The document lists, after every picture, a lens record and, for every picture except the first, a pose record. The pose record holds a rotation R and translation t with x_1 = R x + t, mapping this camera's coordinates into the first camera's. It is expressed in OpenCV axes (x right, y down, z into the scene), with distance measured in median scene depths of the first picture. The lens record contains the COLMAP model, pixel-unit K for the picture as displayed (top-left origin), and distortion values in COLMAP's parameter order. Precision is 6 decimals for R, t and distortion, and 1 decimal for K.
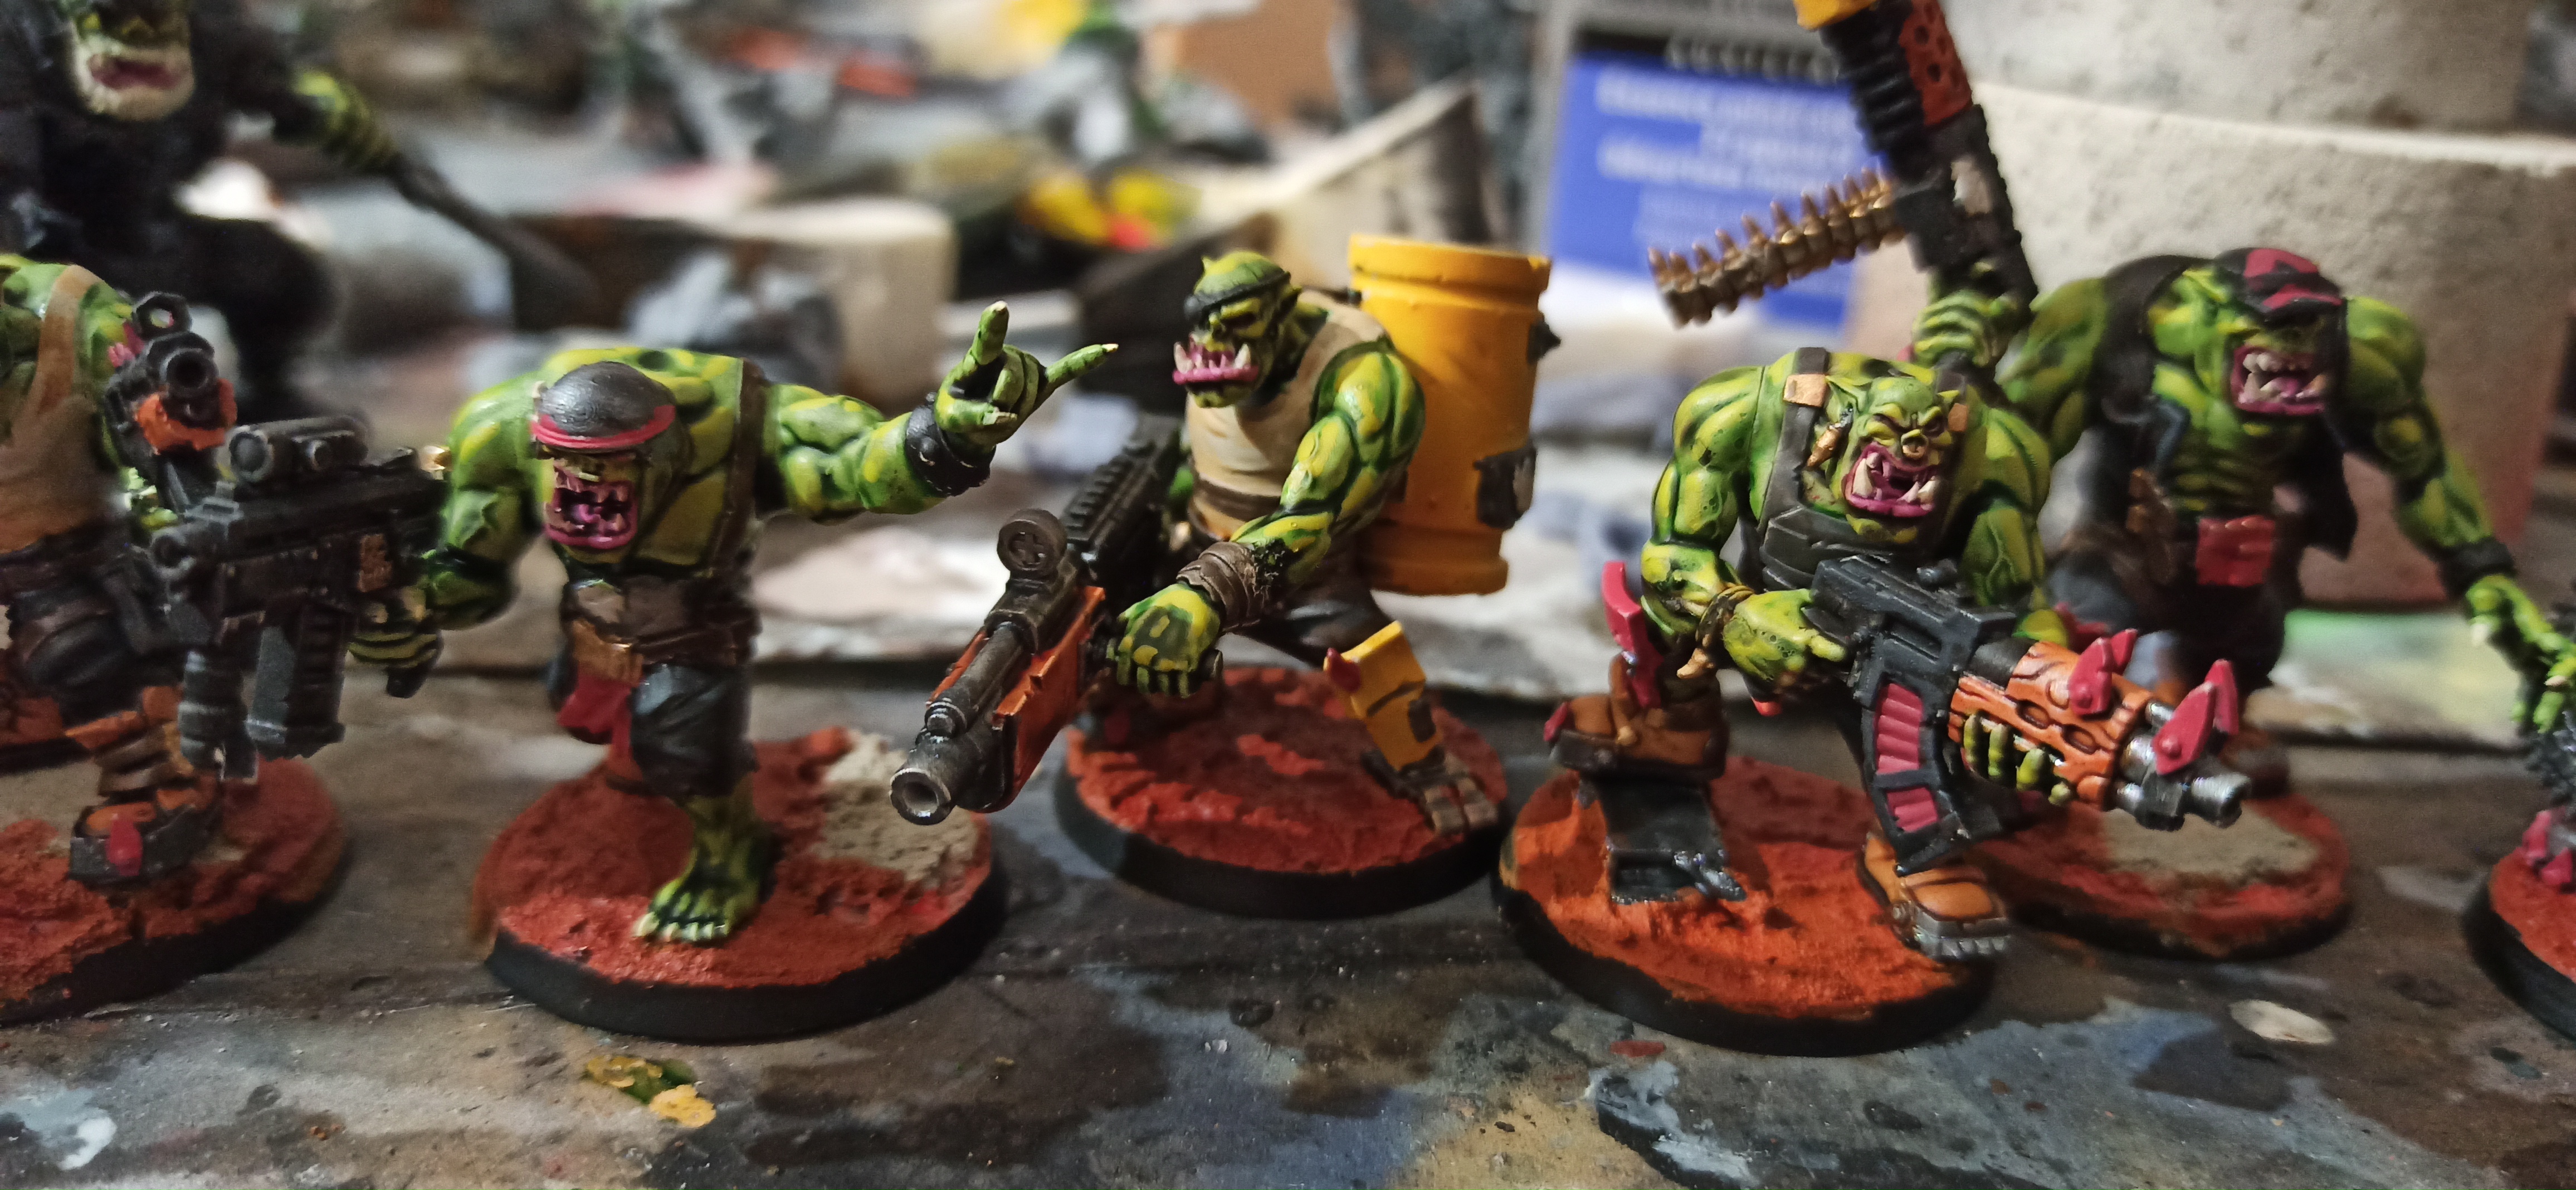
lens RADIAL K [[2047.1, 0, 1288.0], [0, 2047.1, 595.0], [0, 0, 1]] dist [-0.013523, -0.036362]
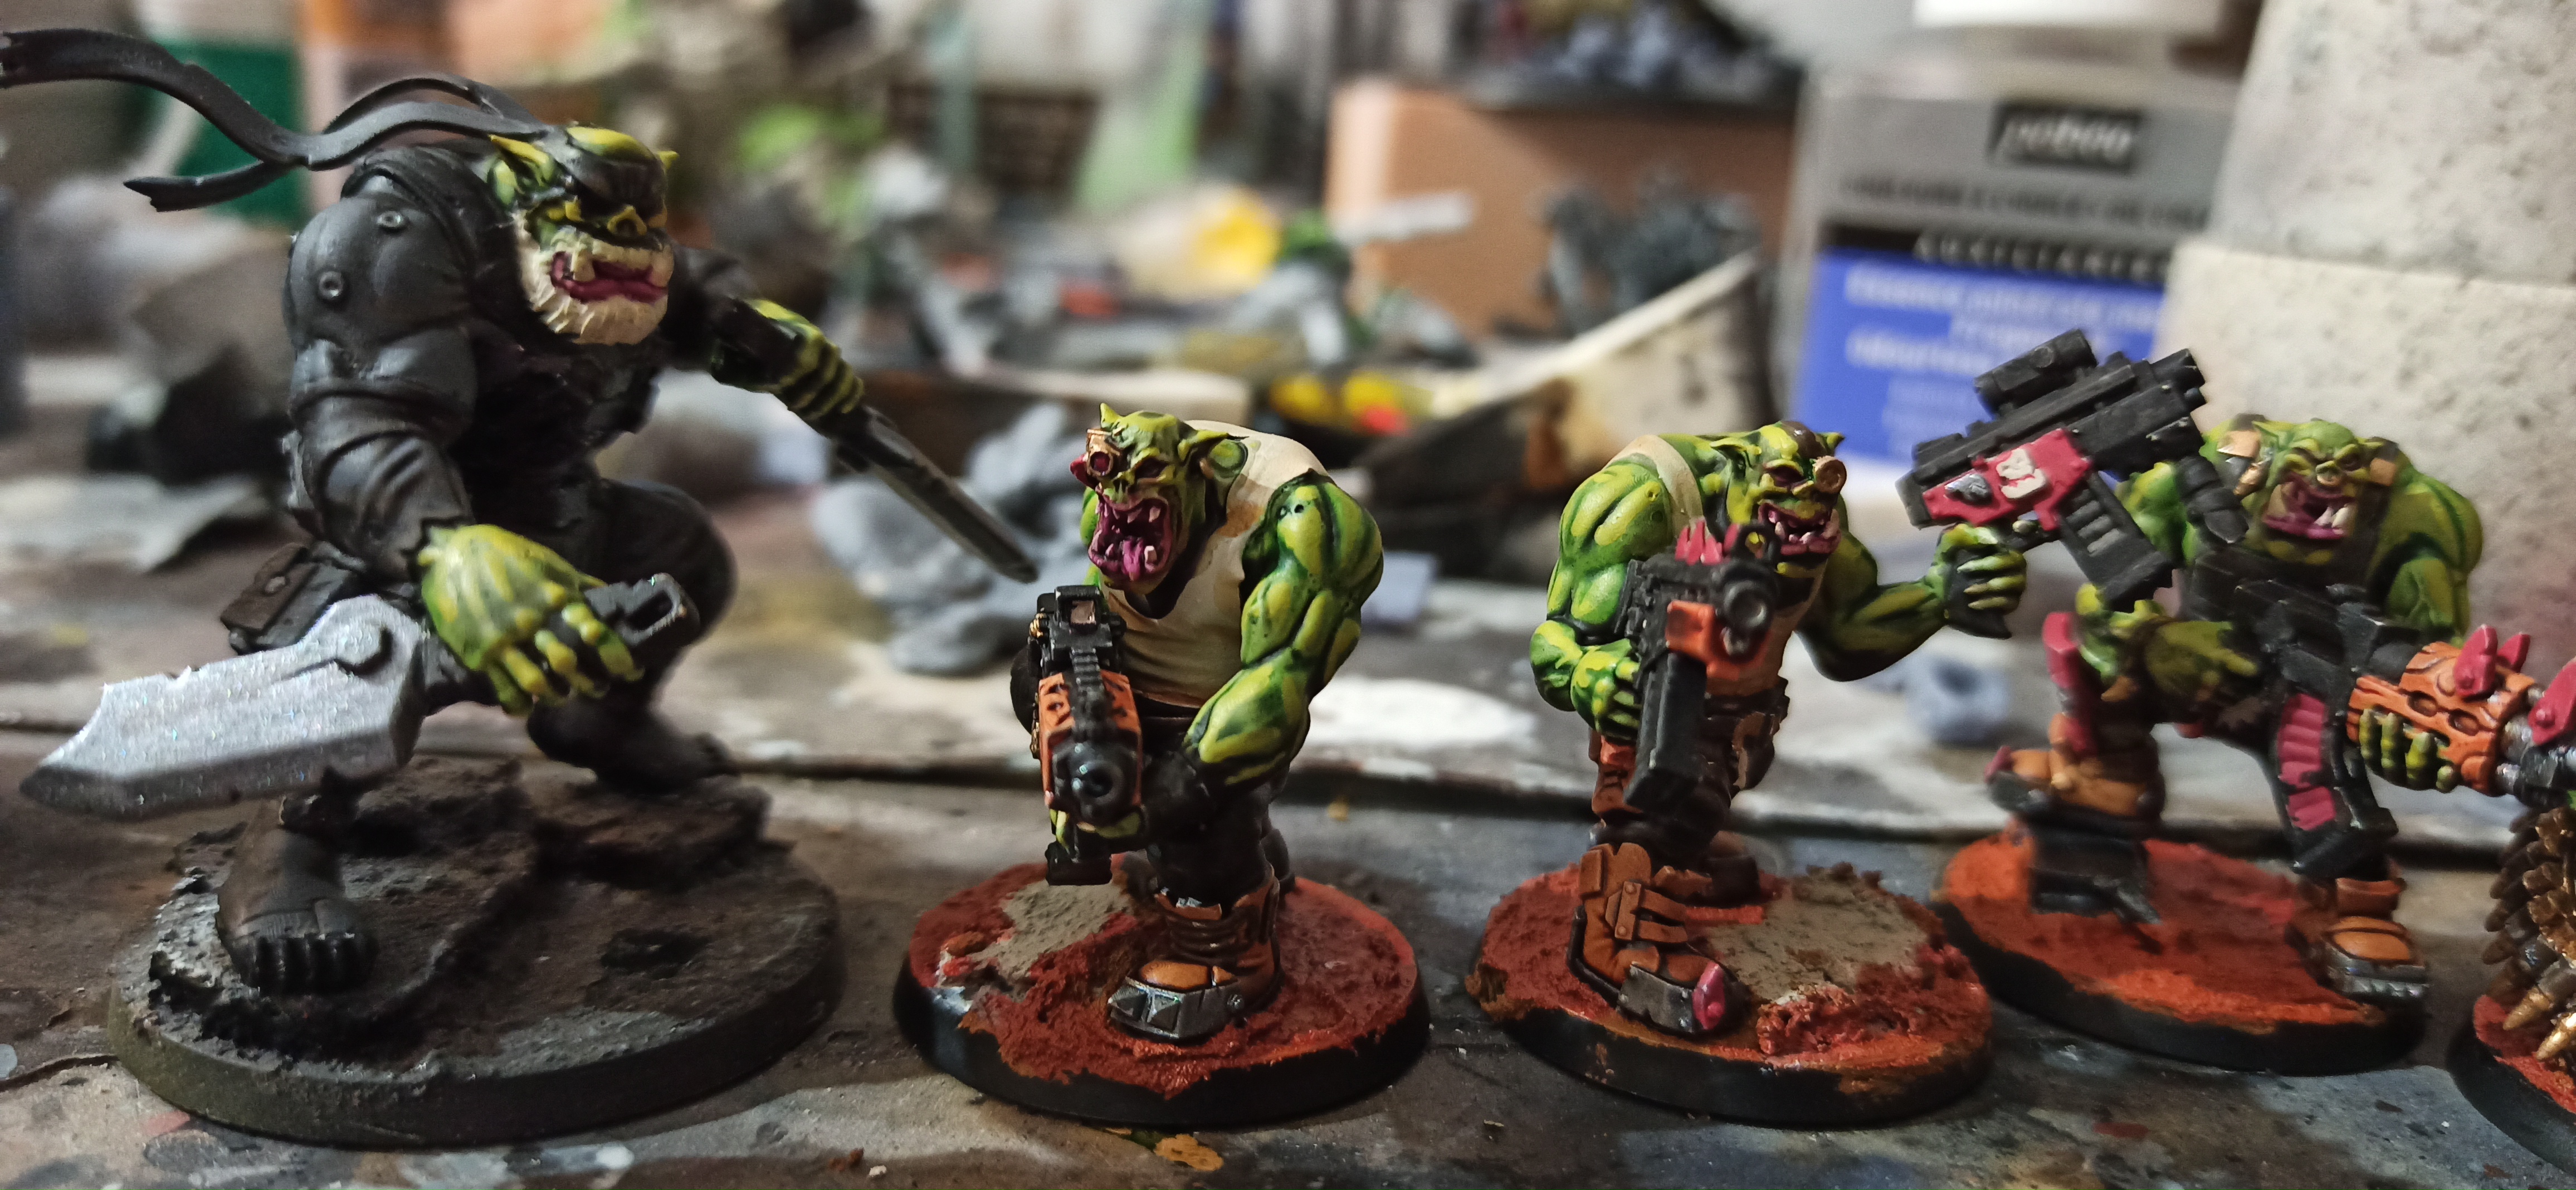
lens RADIAL K [[2047.1, 0, 1288.0], [0, 2047.1, 595.0], [0, 0, 1]] dist [-0.013523, -0.036362]
pose [[0.999388, 0.011375, -0.033070, -0.201221], [-0.015606, 0.991307, -0.130638, 0.102429], [0.031297, 0.131074, 0.990878, -0.014770]]
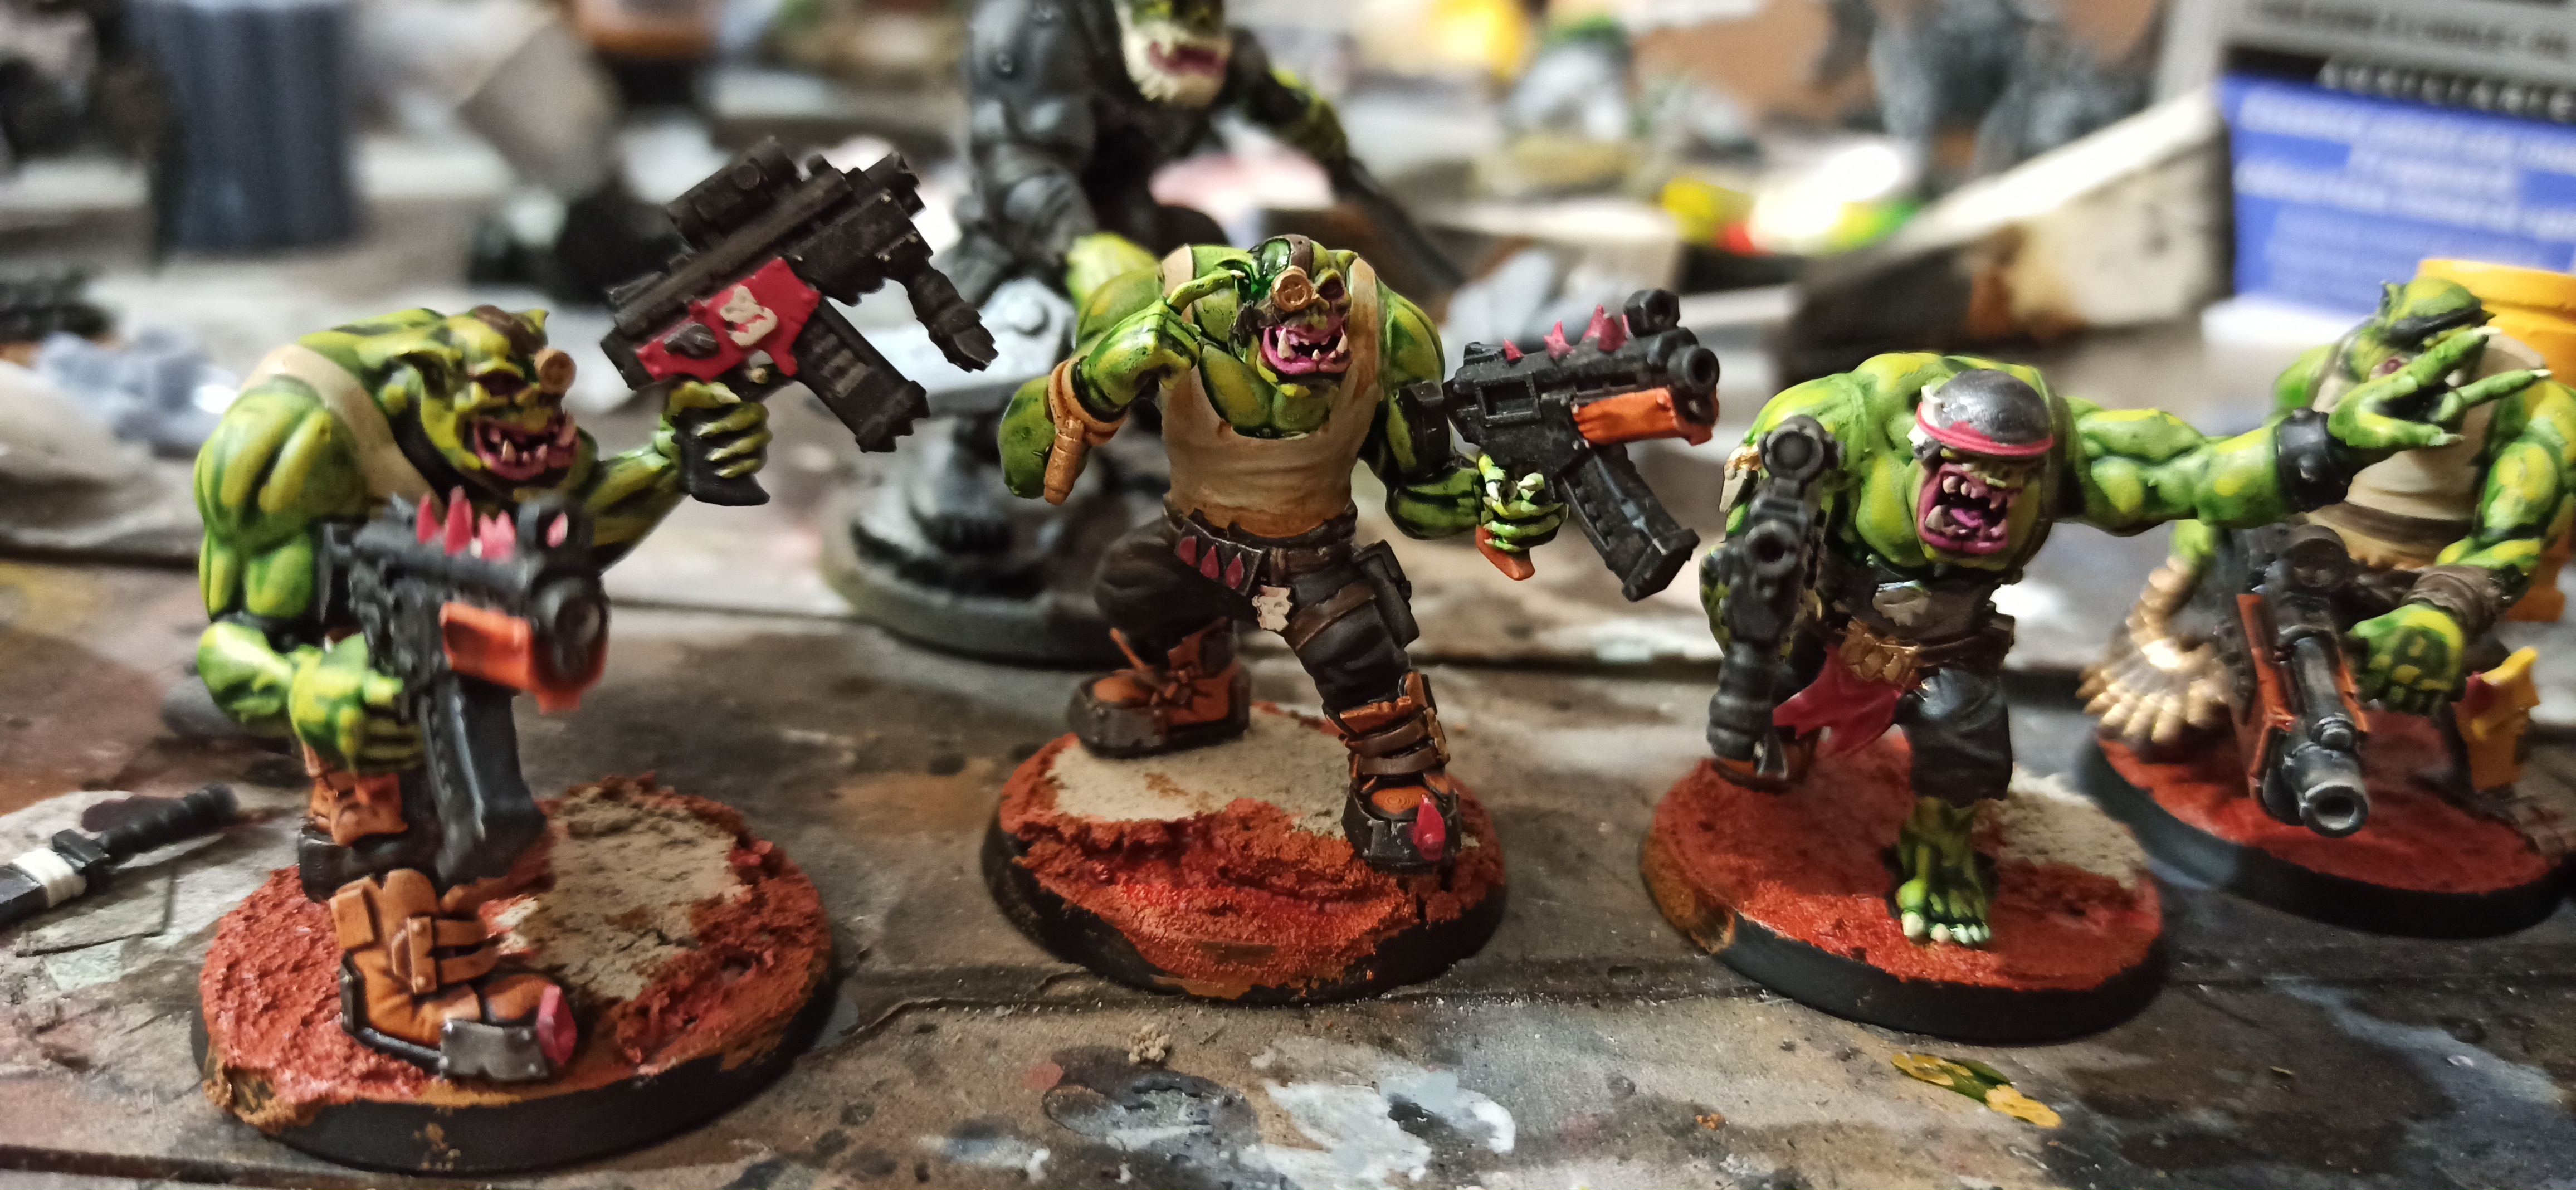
lens RADIAL K [[2047.1, 0, 1288.0], [0, 2047.1, 595.0], [0, 0, 1]] dist [-0.013523, -0.036362]
pose [[0.998809, 0.032568, -0.036324, -0.580121], [-0.032457, 0.999466, 0.003656, 0.004643], [0.036423, -0.002473, 0.999333, -0.021215]]
